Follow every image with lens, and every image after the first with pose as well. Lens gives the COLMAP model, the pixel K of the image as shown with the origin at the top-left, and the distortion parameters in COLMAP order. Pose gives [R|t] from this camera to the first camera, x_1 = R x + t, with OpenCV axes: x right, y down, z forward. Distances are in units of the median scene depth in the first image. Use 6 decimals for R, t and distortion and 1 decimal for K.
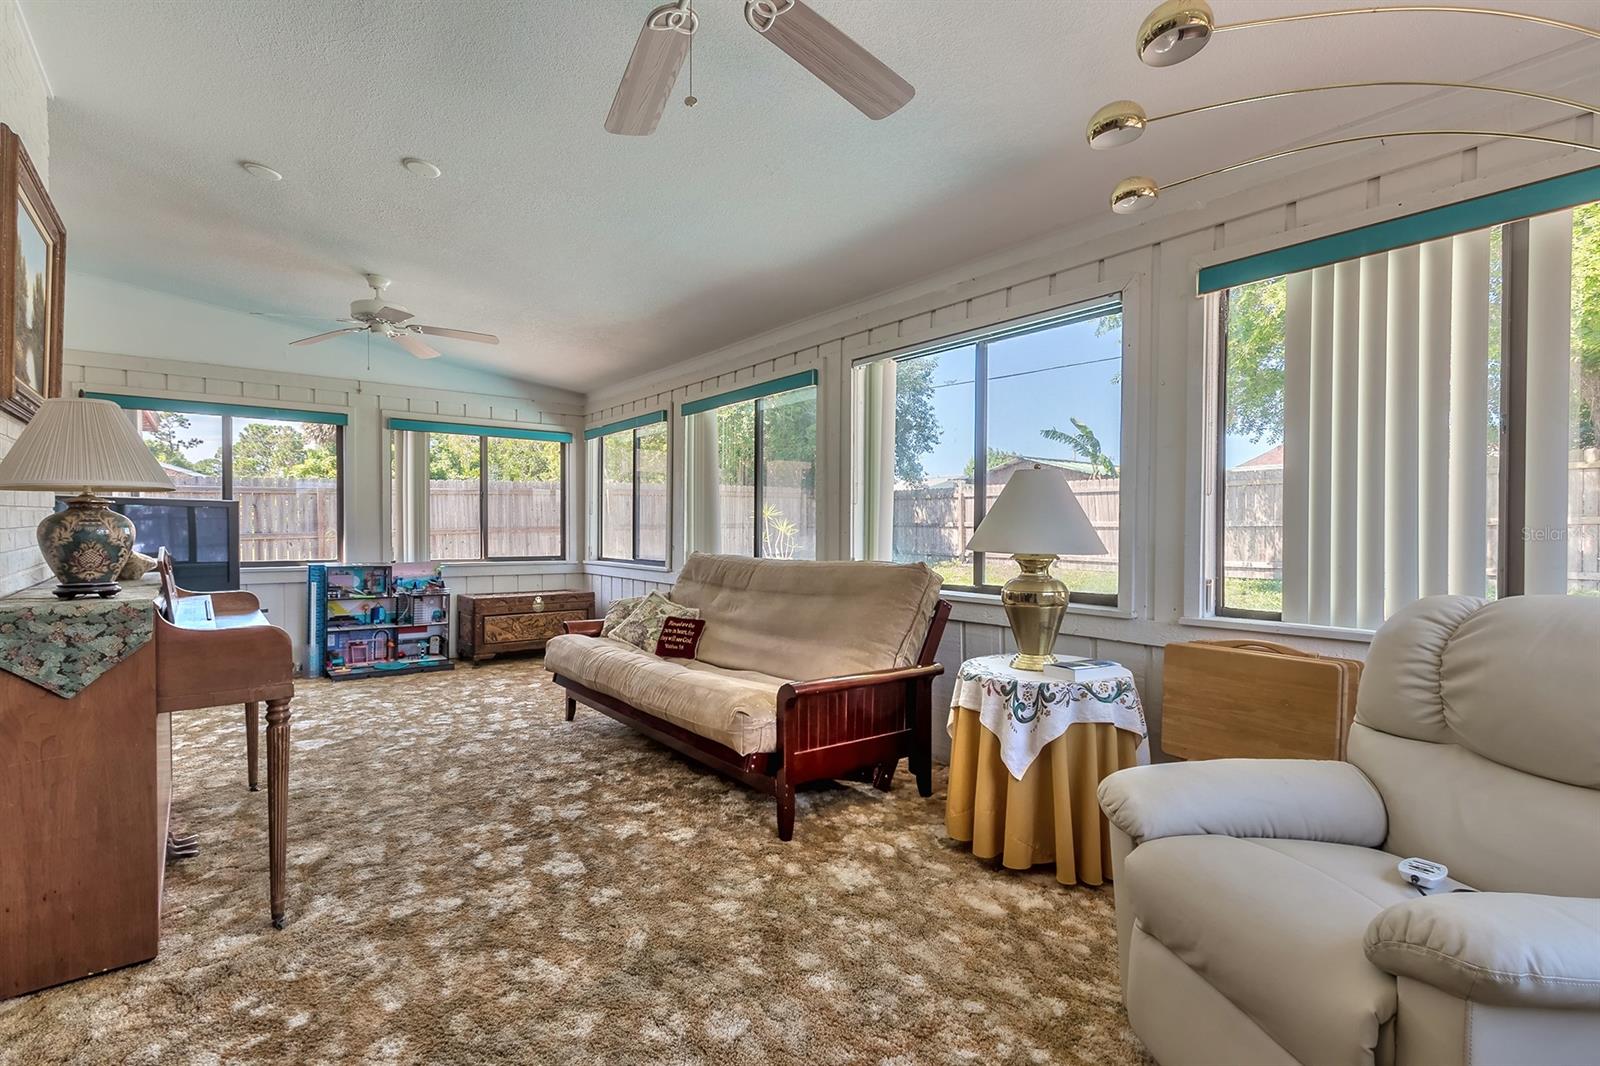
lens RADIAL K [[743.8, 0, 800.2], [0, 743.8, 535.0], [0, 0, 1]] dist [0.000935, -0.001063]
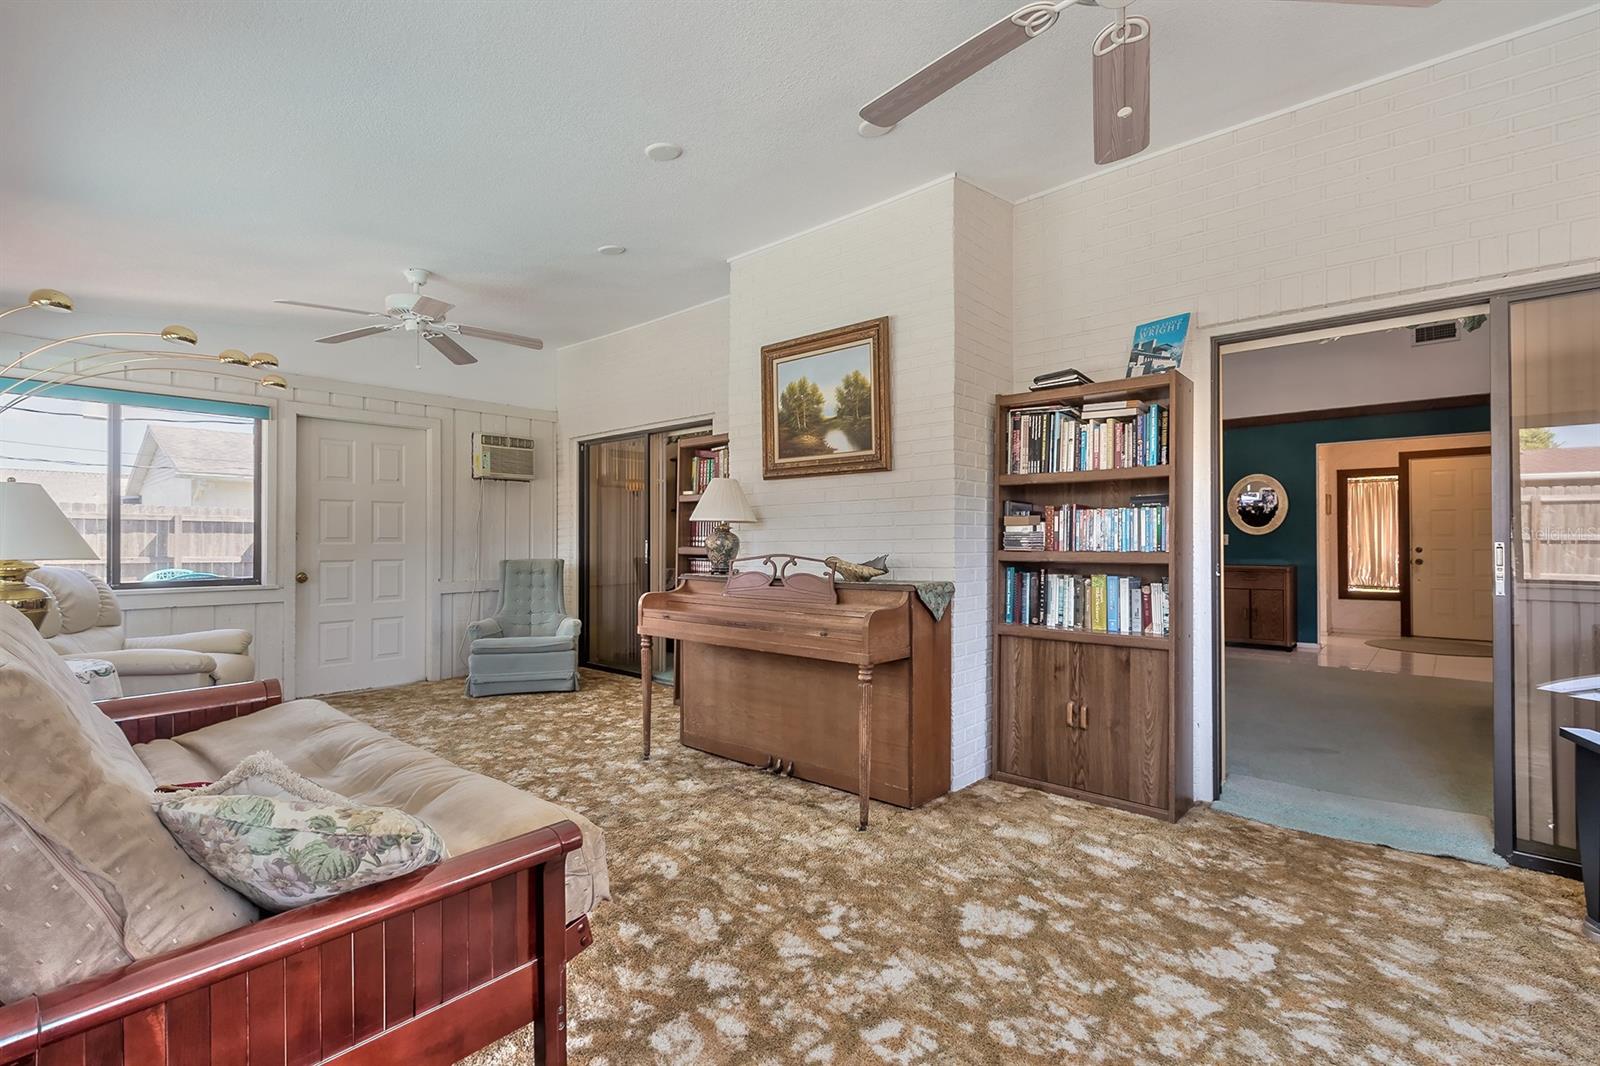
lens RADIAL K [[743.8, 0, 800.2], [0, 743.8, 535.0], [0, 0, 1]] dist [0.000935, -0.001063]
pose [[-0.985391, -0.000100, -0.170309, -0.486161], [-0.001108, 0.999982, 0.005823, -0.020337], [0.170305, 0.005926, -0.985374, 1.814387]]
